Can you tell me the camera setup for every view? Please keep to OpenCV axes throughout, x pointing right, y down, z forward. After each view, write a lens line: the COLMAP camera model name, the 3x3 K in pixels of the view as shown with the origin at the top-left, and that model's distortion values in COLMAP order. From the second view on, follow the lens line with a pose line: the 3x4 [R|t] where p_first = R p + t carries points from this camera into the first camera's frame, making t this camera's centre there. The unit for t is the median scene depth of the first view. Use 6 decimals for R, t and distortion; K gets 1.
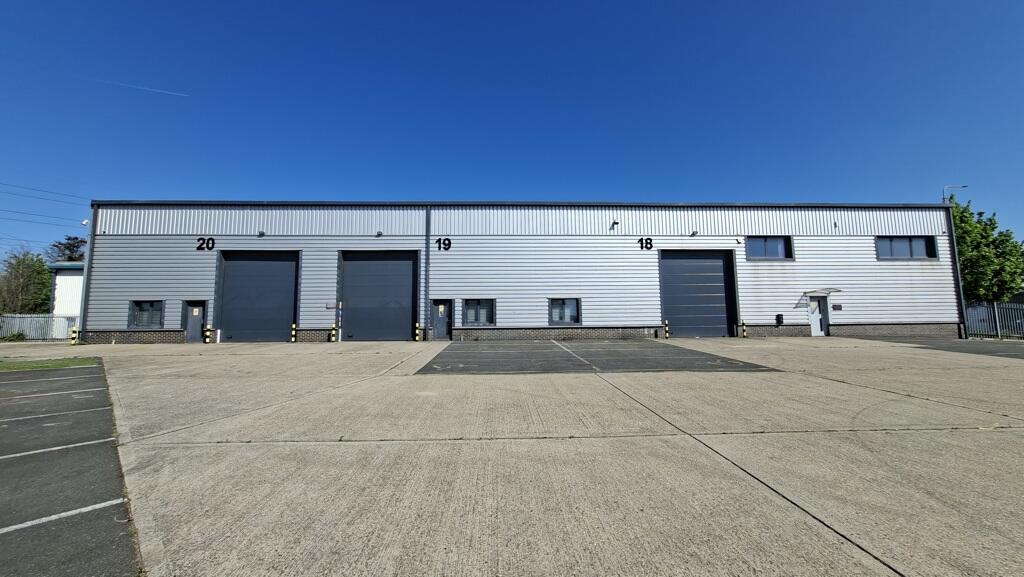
lens RADIAL K [[331.1, 0, 510.7], [0, 331.1, 294.6], [0, 0, 1]] dist [0.000198, 0.000109]
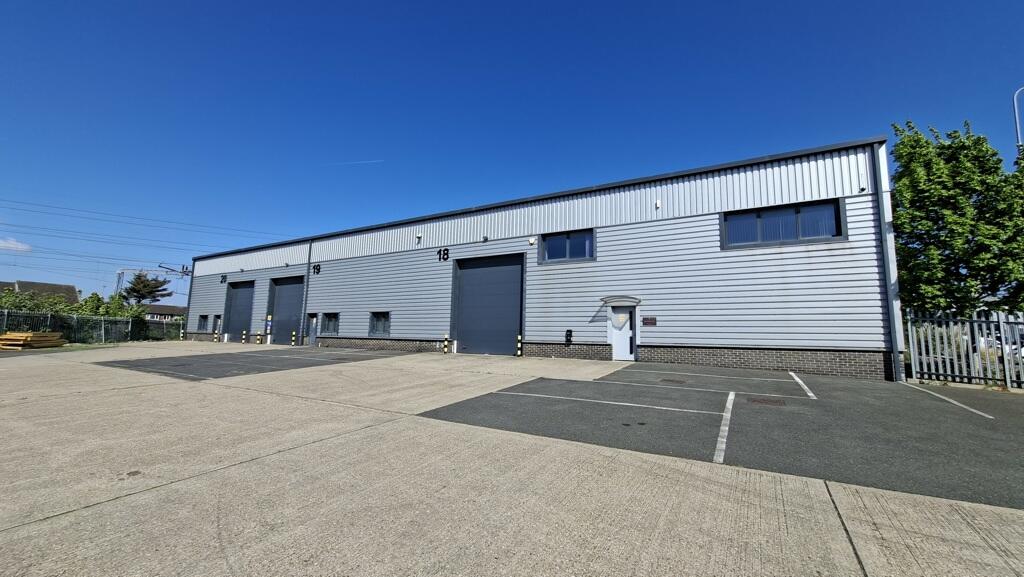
lens RADIAL K [[404.6, 0, 510.8], [0, 404.6, 290.8], [0, 0, 1]] dist [-0.002422, 0.000103]
pose [[0.843936, -0.034977, -0.535303, 1.207022], [0.020959, 0.999260, -0.032248, -0.005650], [0.536035, 0.015996, 0.844044, 0.103823]]
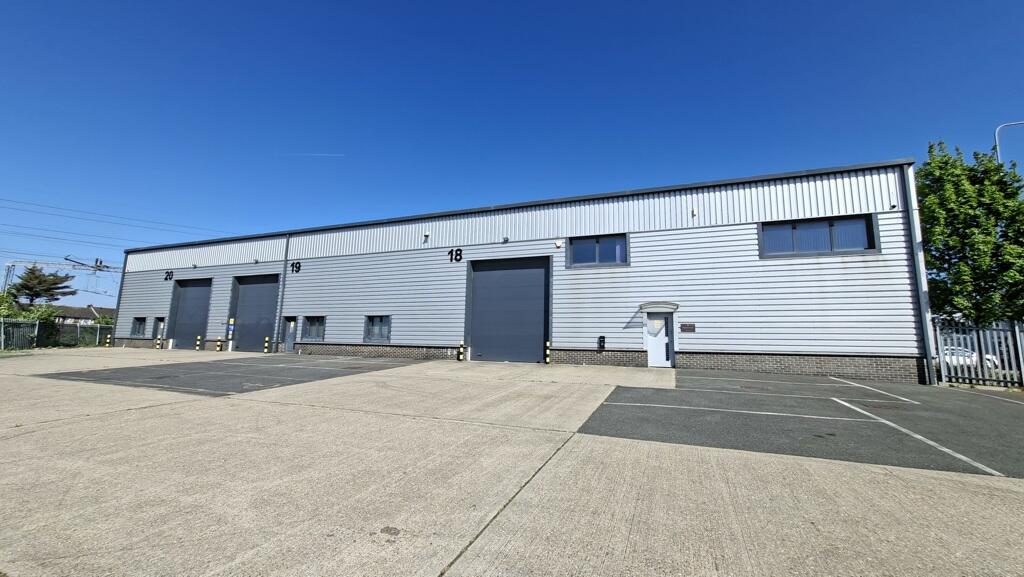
lens RADIAL K [[407.5, 0, 512.0], [0, 407.5, 288.5], [0, 0, 1]] dist [-0.001360, 0.000230]
pose [[0.914554, -0.027313, -0.403540, 0.999744], [0.007906, 0.998734, -0.049679, -0.005799], [0.404386, 0.042244, 0.913612, 0.040081]]
